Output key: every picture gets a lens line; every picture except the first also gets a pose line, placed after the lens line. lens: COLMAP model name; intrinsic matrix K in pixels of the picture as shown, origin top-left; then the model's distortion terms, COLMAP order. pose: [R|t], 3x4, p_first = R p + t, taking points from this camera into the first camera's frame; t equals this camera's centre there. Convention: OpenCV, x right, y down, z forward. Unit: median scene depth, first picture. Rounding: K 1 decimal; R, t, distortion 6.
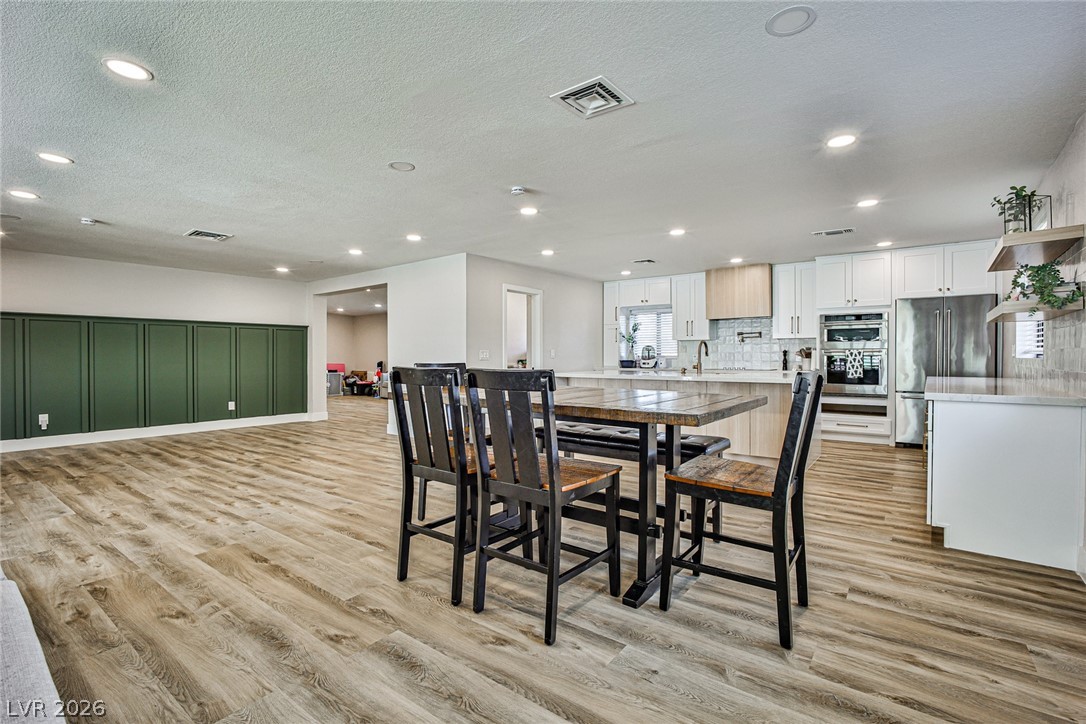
lens RADIAL K [[494.2, 0, 539.8], [0, 494.2, 352.3], [0, 0, 1]] dist [-0.023083, 0.008475]
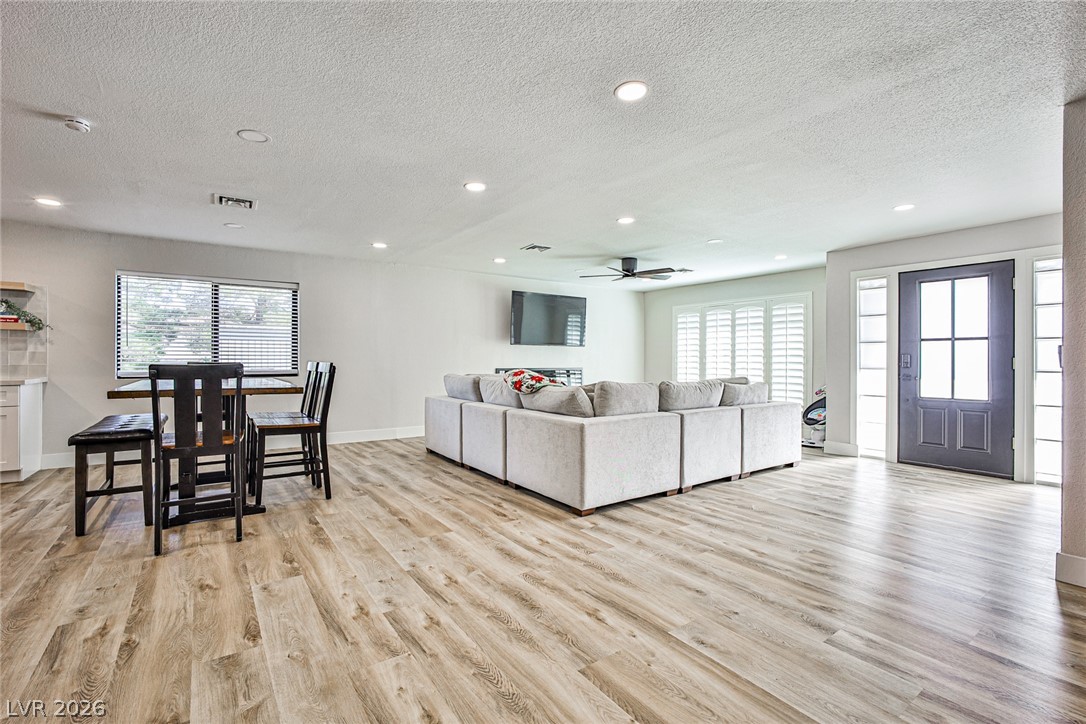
lens RADIAL K [[494.2, 0, 539.7], [0, 494.2, 358.2], [0, 0, 1]] dist [-0.023083, 0.008475]
pose [[-0.951586, -0.005853, 0.307325, -0.546255], [-0.008148, 0.999948, -0.006185, 0.005847], [-0.307273, -0.008389, -0.951584, 0.889479]]
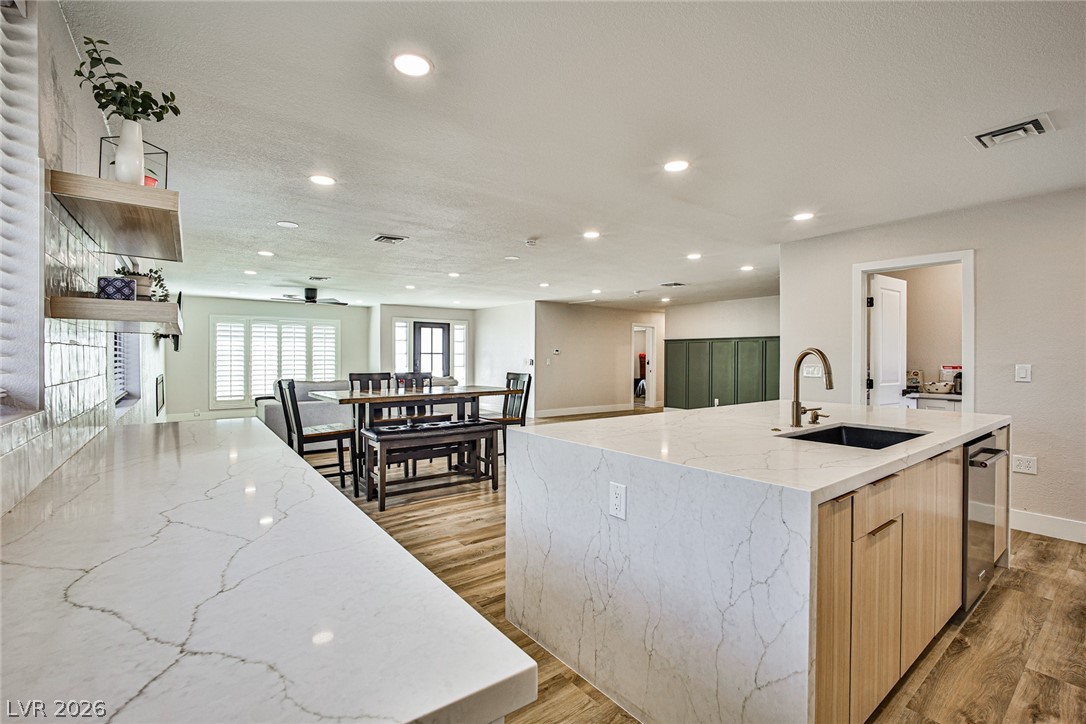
lens RADIAL K [[494.2, 0, 541.8], [0, 494.2, 362.5], [0, 0, 1]] dist [-0.023083, 0.008475]
pose [[-0.261140, 0.010038, -0.965249, 0.725017], [0.002811, 0.999950, 0.009638, -0.017157], [0.965297, -0.000196, -0.261155, 0.824574]]
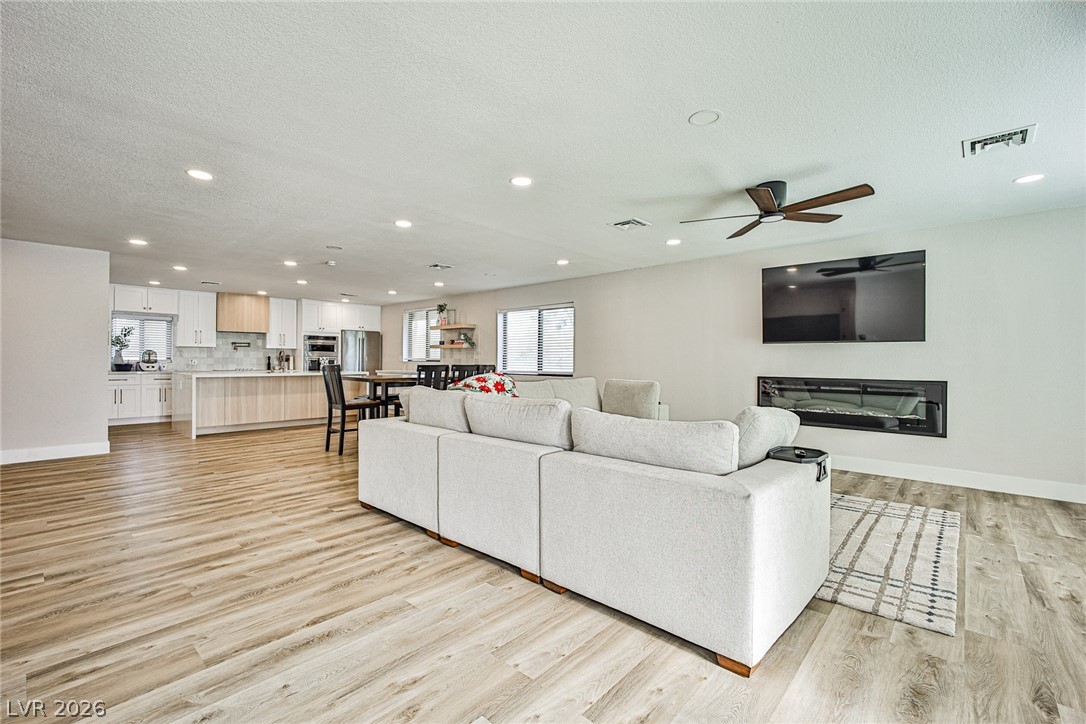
lens RADIAL K [[483.1, 0, 531.0], [0, 483.1, 350.1], [0, 0, 1]] dist [-0.020867, 0.006097]
pose [[0.110622, 0.021409, 0.993632, -0.987332], [-0.010855, 0.999734, -0.020332, -0.002144], [-0.993803, -0.008537, 0.110825, 0.077382]]
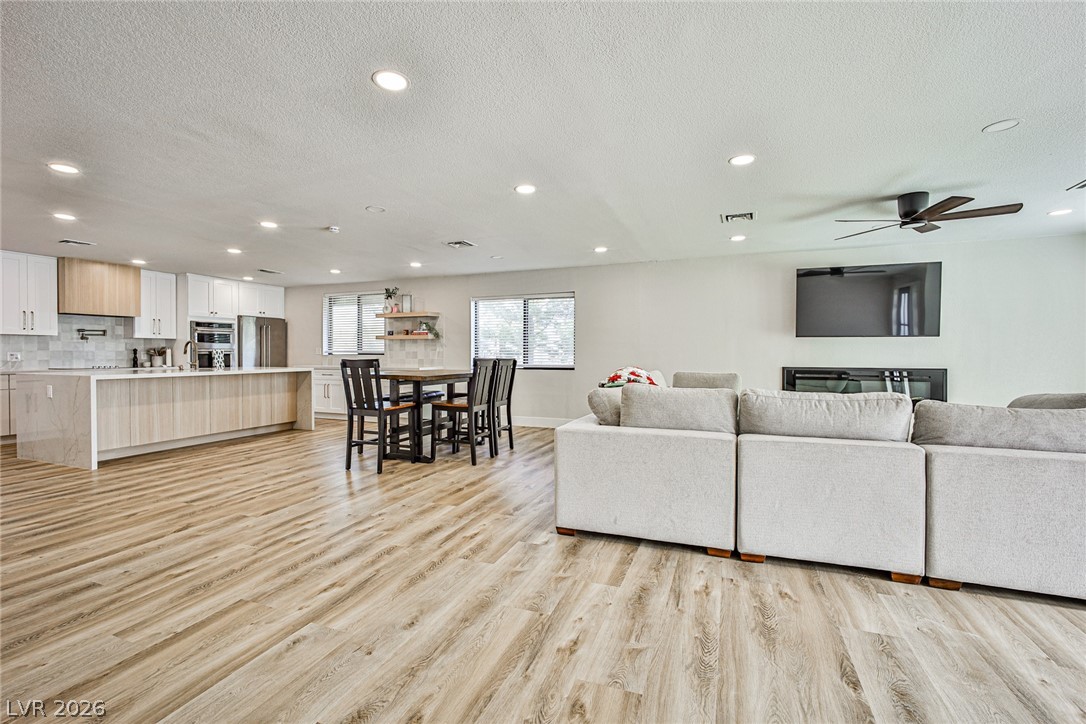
lens RADIAL K [[483.1, 0, 536.0], [0, 483.1, 356.8], [0, 0, 1]] dist [-0.020867, 0.006097]
pose [[-0.257573, -0.007571, 0.966229, -0.878472], [-0.007020, 0.999958, 0.005964, 0.001146], [-0.966233, -0.005247, -0.257616, 0.492298]]
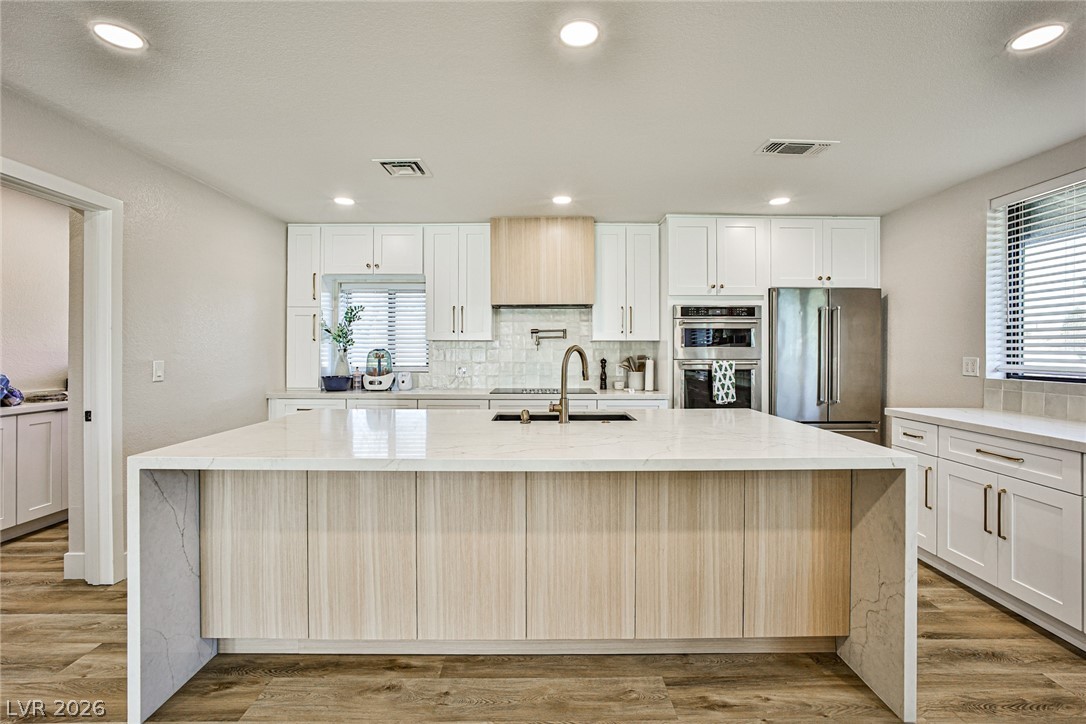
lens RADIAL K [[494.2, 0, 547.8], [0, 494.2, 349.1], [0, 0, 1]] dist [-0.023083, 0.008475]
pose [[0.791581, 0.003876, 0.611052, 0.047932], [-0.005467, 0.999985, 0.000739, -0.020128], [-0.611040, -0.003925, 0.791590, 0.622112]]
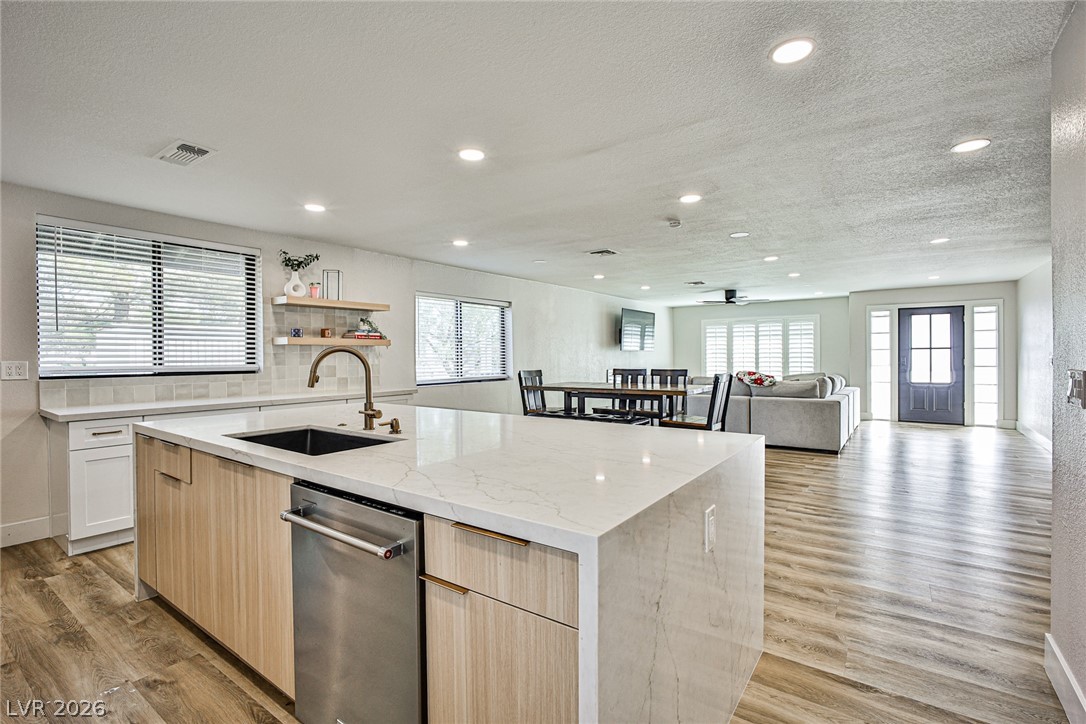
lens RADIAL K [[494.2, 0, 539.3], [0, 494.2, 359.2], [0, 0, 1]] dist [-0.023083, 0.008475]
pose [[-0.999915, 0.004325, -0.012270, 0.166724], [0.004288, 0.999986, 0.003061, -0.013488], [0.012284, 0.003008, -0.999920, 1.291883]]
